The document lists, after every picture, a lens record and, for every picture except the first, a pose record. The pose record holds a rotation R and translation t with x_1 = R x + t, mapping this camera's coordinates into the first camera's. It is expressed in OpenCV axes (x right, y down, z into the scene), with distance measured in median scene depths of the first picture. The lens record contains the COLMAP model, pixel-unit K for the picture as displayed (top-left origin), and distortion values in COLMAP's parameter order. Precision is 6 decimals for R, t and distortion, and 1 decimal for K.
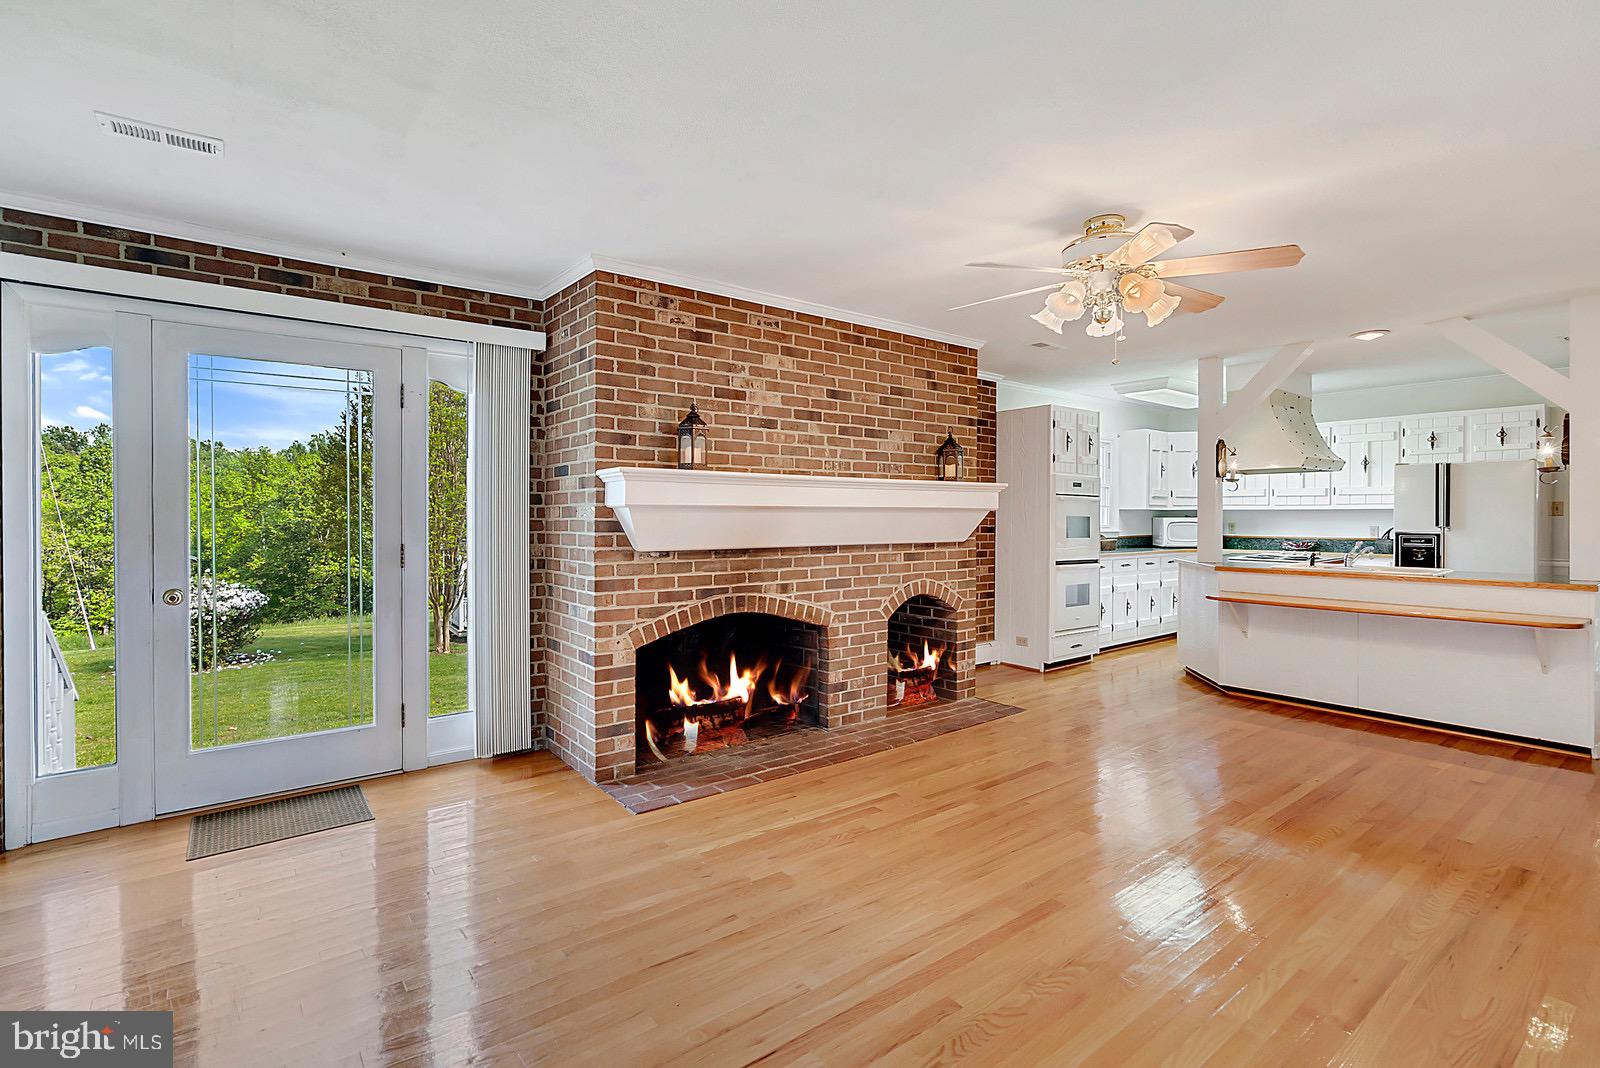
lens RADIAL K [[741.7, 0, 773.4], [0, 741.7, 523.1], [0, 0, 1]] dist [-0.003822, 0.001976]
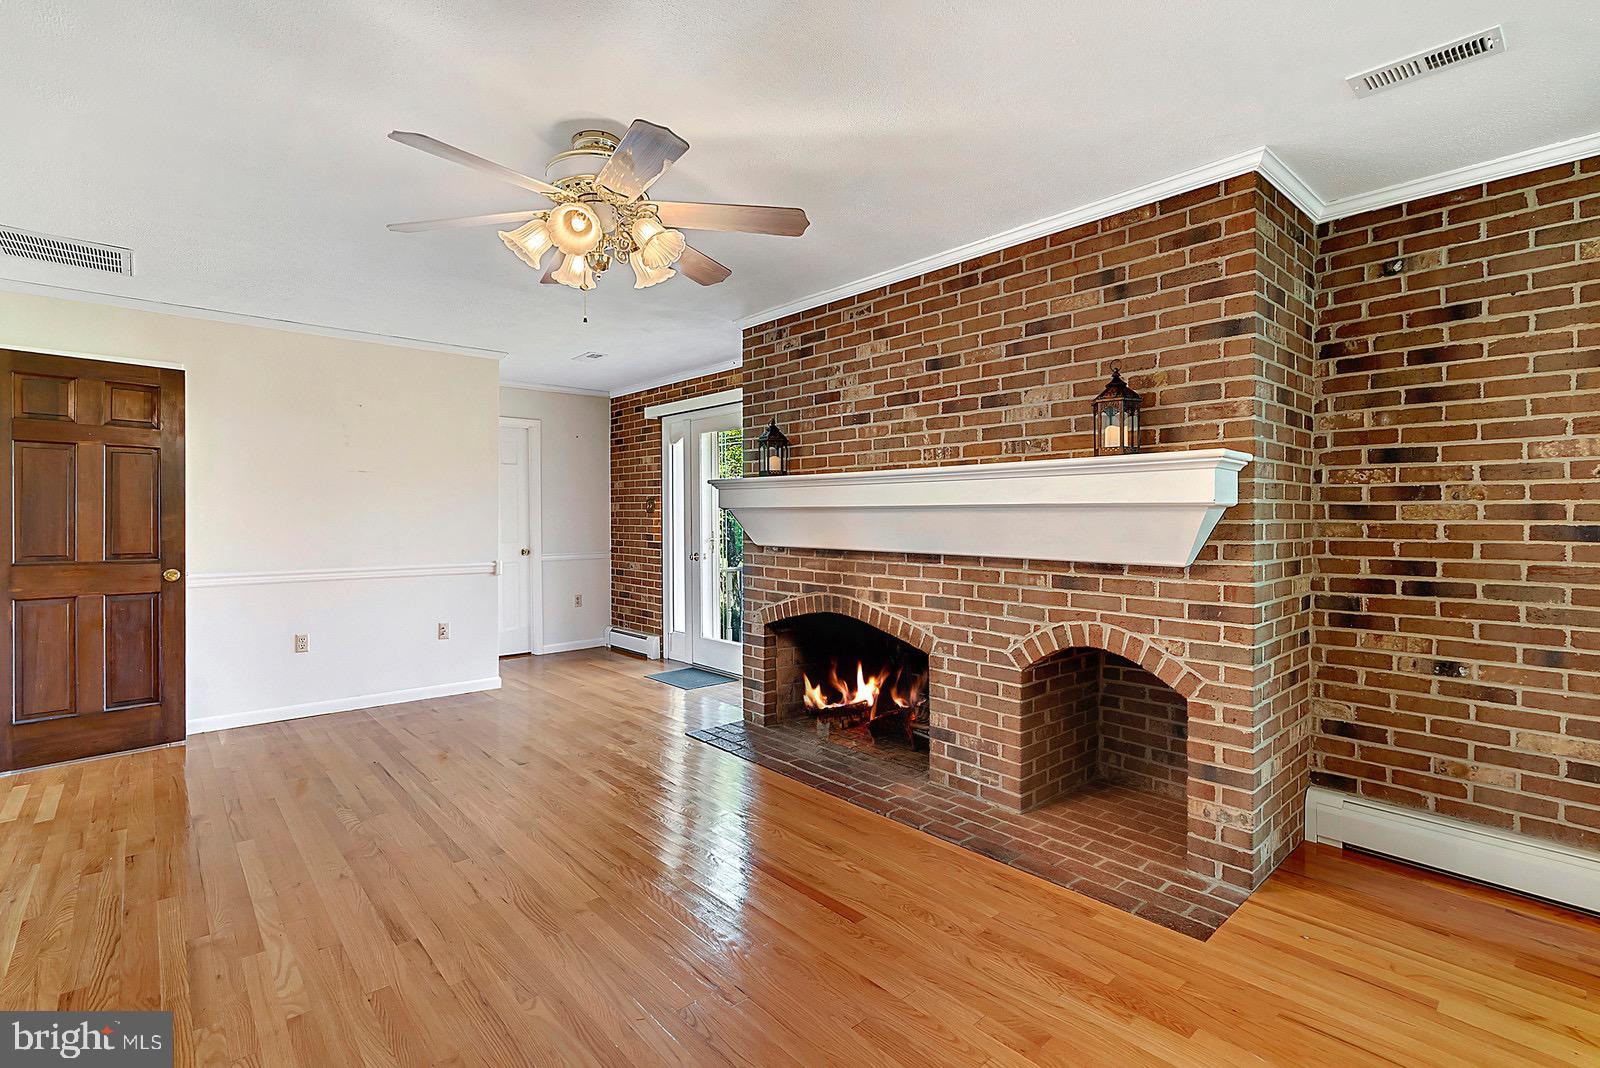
lens RADIAL K [[741.7, 0, 807.2], [0, 741.7, 523.6], [0, 0, 1]] dist [-0.003822, 0.001976]
pose [[0.086165, 0.011693, -0.996212, 0.828069], [-0.009521, 0.999895, 0.010913, -0.009563], [0.996235, 0.008545, 0.086267, 0.761326]]
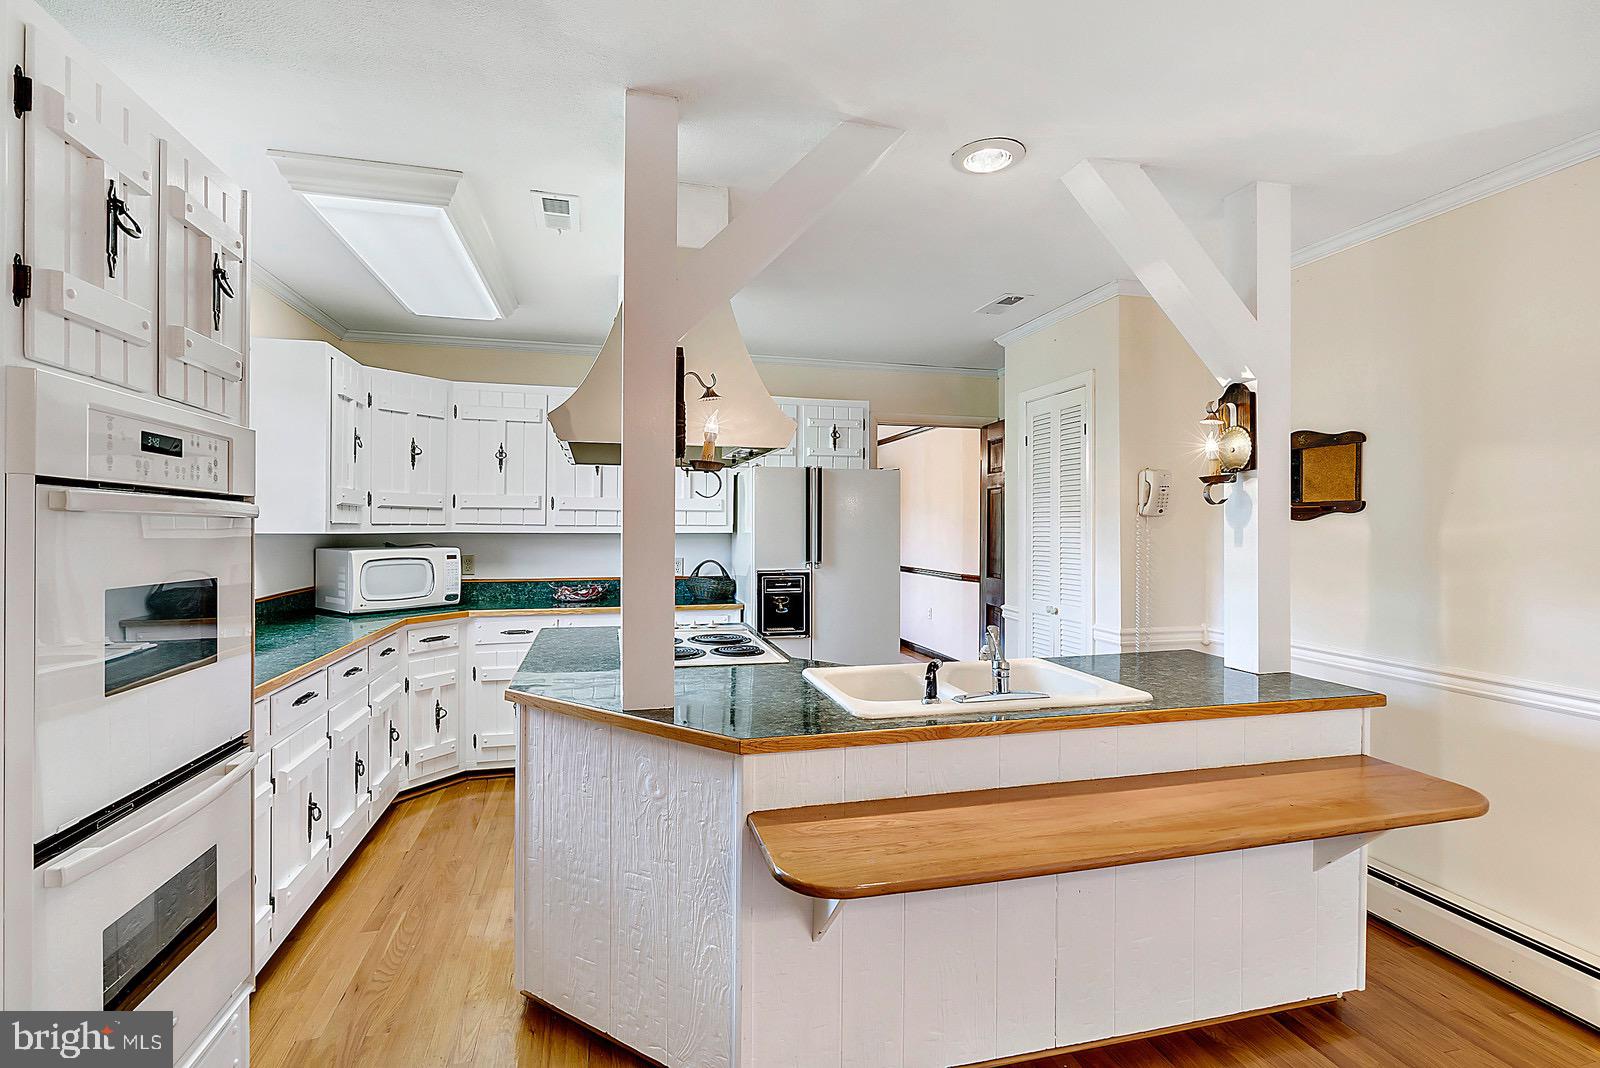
lens RADIAL K [[741.7, 0, 796.7], [0, 741.7, 532.0], [0, 0, 1]] dist [-0.003822, 0.001976]
pose [[0.397547, -0.006478, 0.917559, 0.377402], [0.004599, 0.999977, 0.005068, -0.034117], [-0.917570, 0.002205, 0.397567, 0.990058]]
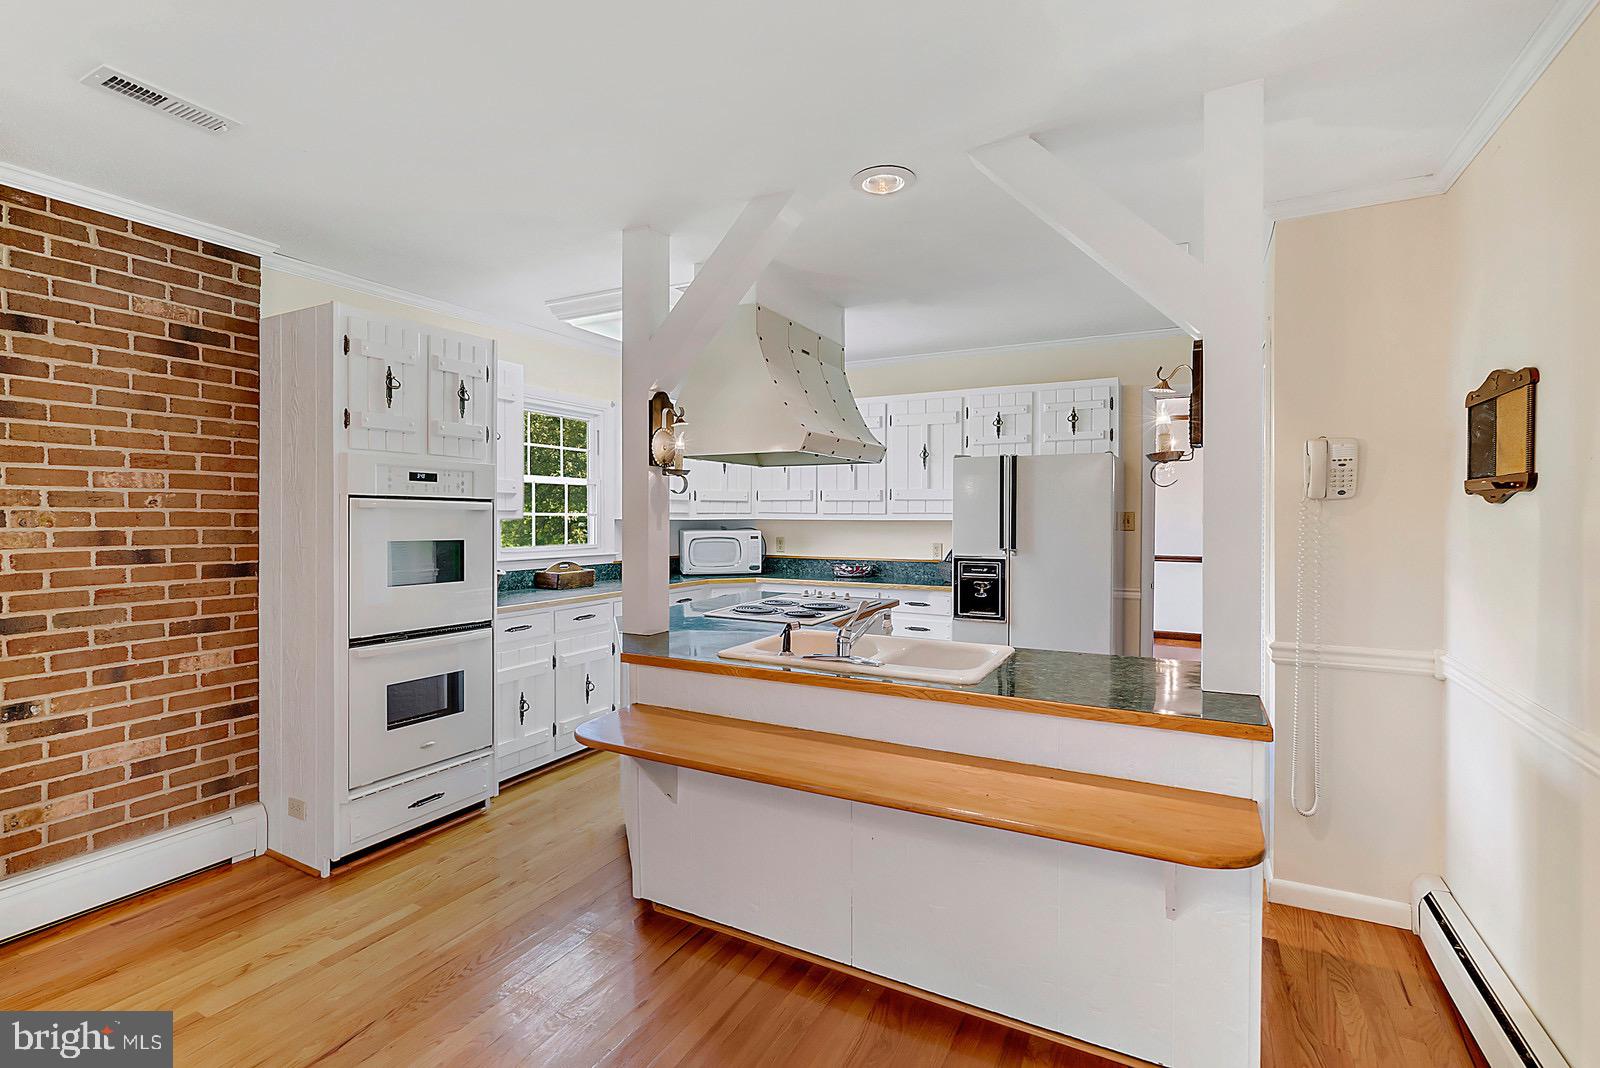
lens RADIAL K [[741.7, 0, 766.8], [0, 741.7, 524.7], [0, 0, 1]] dist [-0.003822, 0.001976]
pose [[0.919359, -0.005750, 0.393377, 0.575716], [0.003525, 0.999973, 0.006379, -0.029892], [-0.393403, -0.004478, 0.919355, 0.614260]]
